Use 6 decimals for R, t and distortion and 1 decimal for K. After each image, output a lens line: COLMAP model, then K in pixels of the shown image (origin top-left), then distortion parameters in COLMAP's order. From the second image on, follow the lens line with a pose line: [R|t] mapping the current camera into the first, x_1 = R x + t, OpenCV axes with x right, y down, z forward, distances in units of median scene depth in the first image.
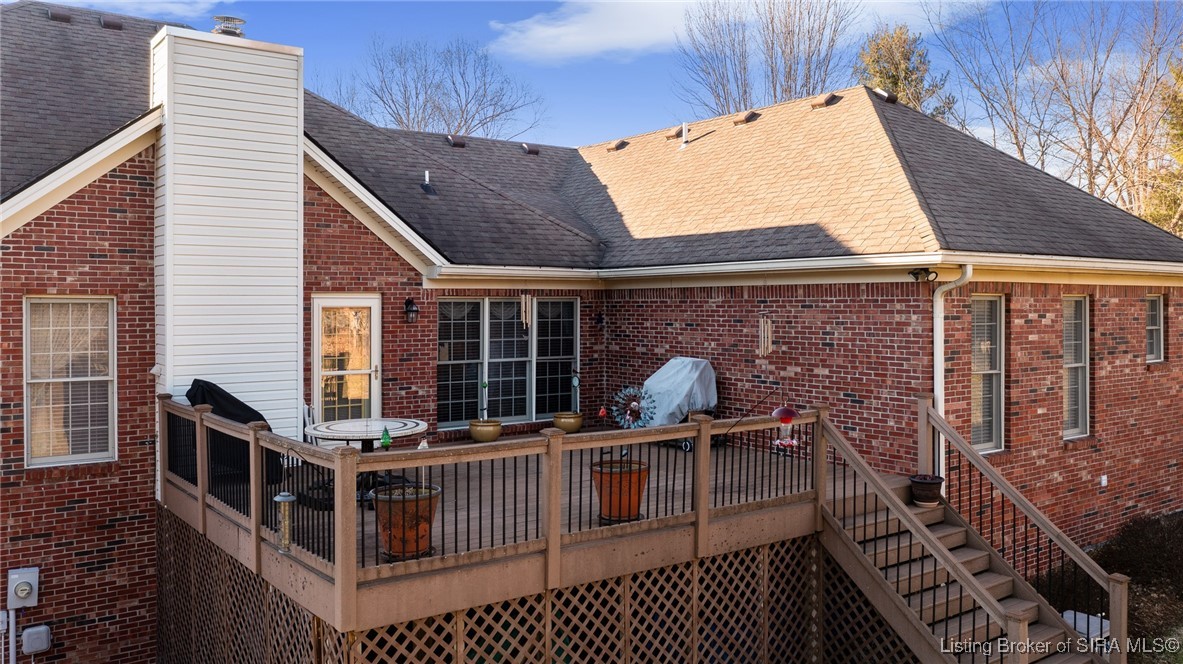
lens RADIAL K [[948.3, 0, 582.2], [0, 948.3, 304.1], [0, 0, 1]] dist [-0.011747, -0.001964]
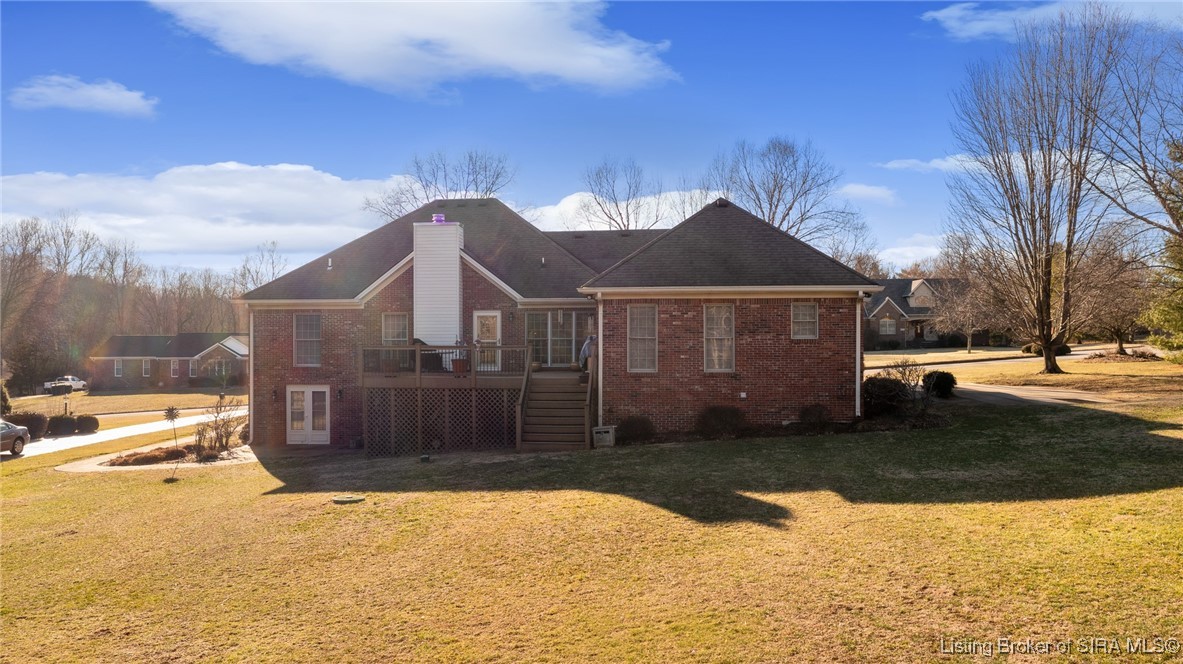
lens RADIAL K [[948.3, 0, 590.7], [0, 948.3, 334.2], [0, 0, 1]] dist [-0.011747, -0.001964]
pose [[0.744438, -0.004498, -0.667677, 1.676260], [0.000770, 0.999982, -0.005879, 0.068522], [0.667691, 0.003862, 0.744428, -0.736521]]
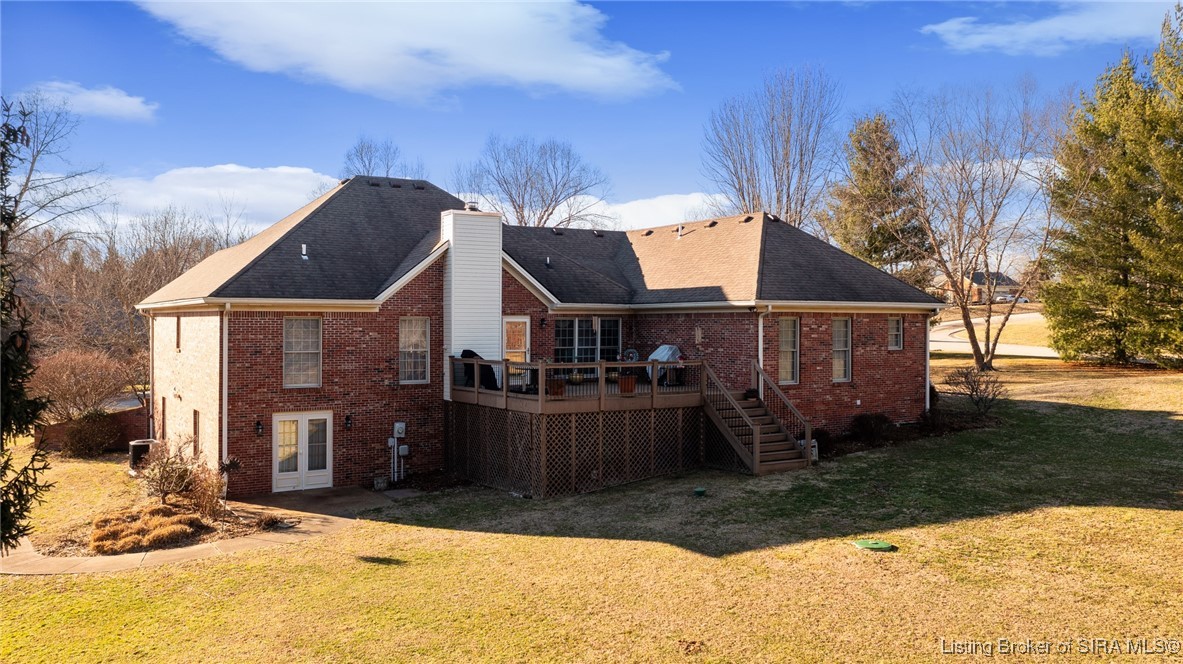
lens RADIAL K [[948.3, 0, 585.3], [0, 948.3, 326.9], [0, 0, 1]] dist [-0.011747, -0.001964]
pose [[0.997277, 0.003460, -0.073665, 0.083327], [-0.003206, 0.999989, 0.003562, 0.006630], [0.073677, -0.003316, 0.997277, -1.239291]]
